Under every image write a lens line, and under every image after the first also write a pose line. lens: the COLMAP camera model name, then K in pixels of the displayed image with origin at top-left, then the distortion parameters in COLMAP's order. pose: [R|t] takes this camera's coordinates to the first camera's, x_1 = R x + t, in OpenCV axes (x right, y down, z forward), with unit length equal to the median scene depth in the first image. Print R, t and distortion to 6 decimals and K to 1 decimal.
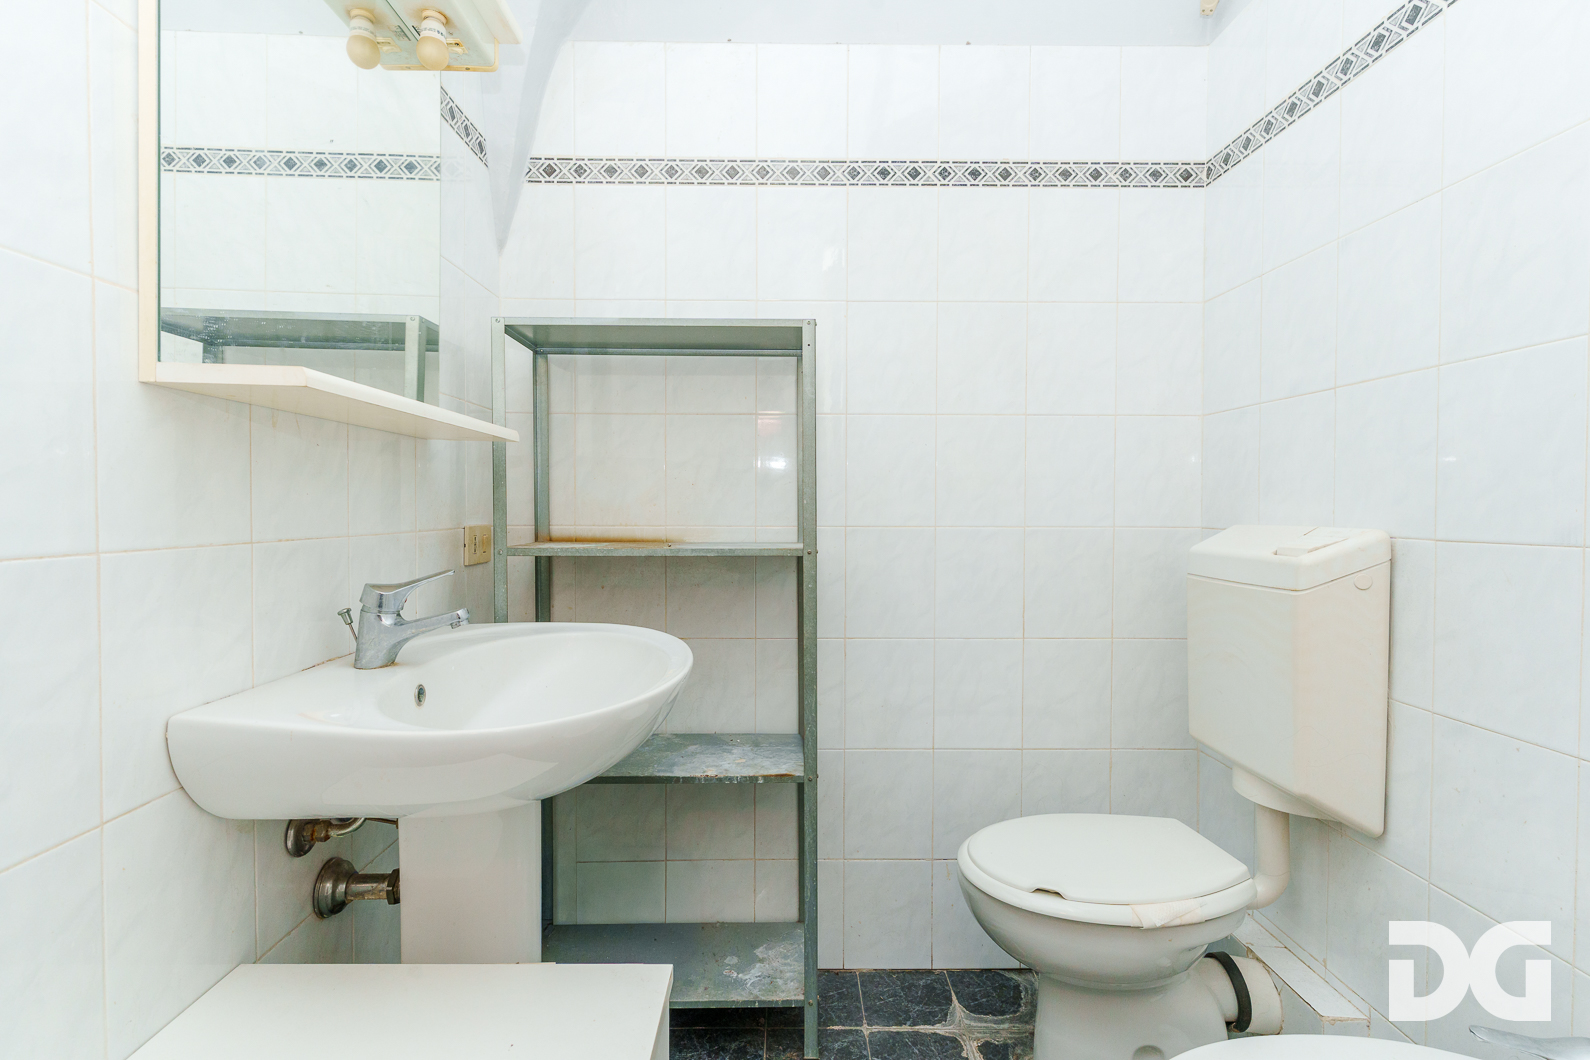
lens RADIAL K [[753.2, 0, 793.8], [0, 753.2, 525.0], [0, 0, 1]] dist [-0.001681, 0.001375]
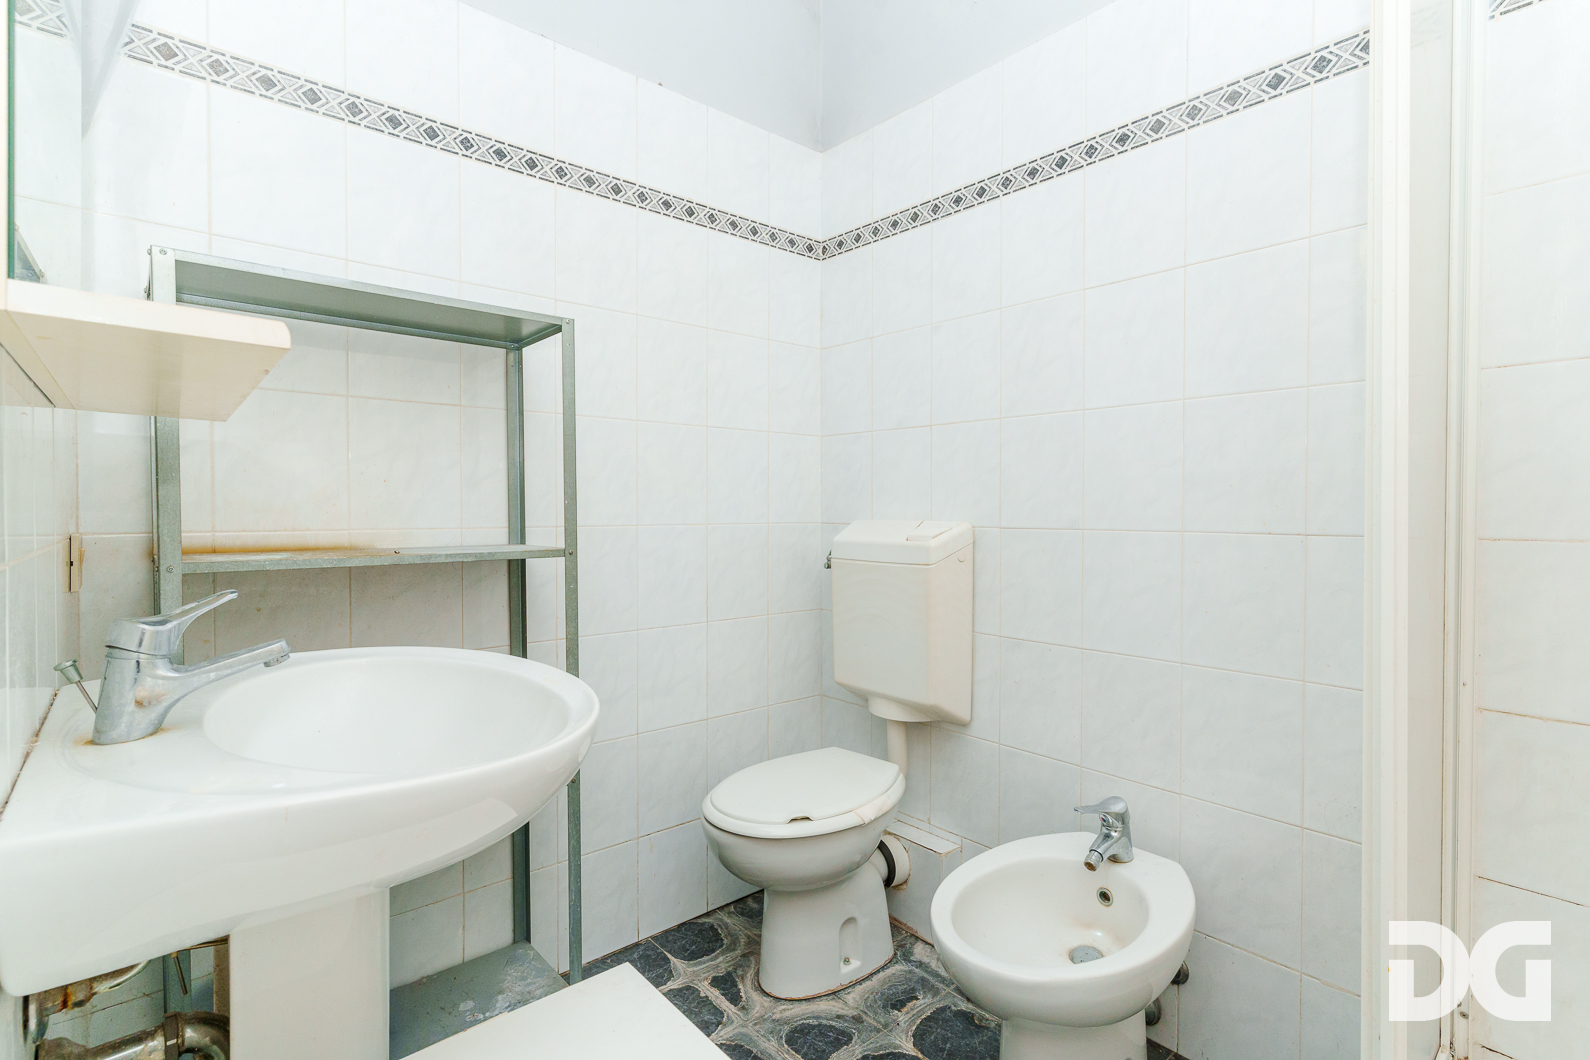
lens RADIAL K [[753.2, 0, 793.4], [0, 753.2, 522.8], [0, 0, 1]] dist [-0.001681, 0.001375]
pose [[0.763406, -0.014176, 0.645764, -0.358003], [0.015657, 0.999872, 0.003441, -0.002137], [-0.645730, 0.007484, 0.763529, 0.045563]]
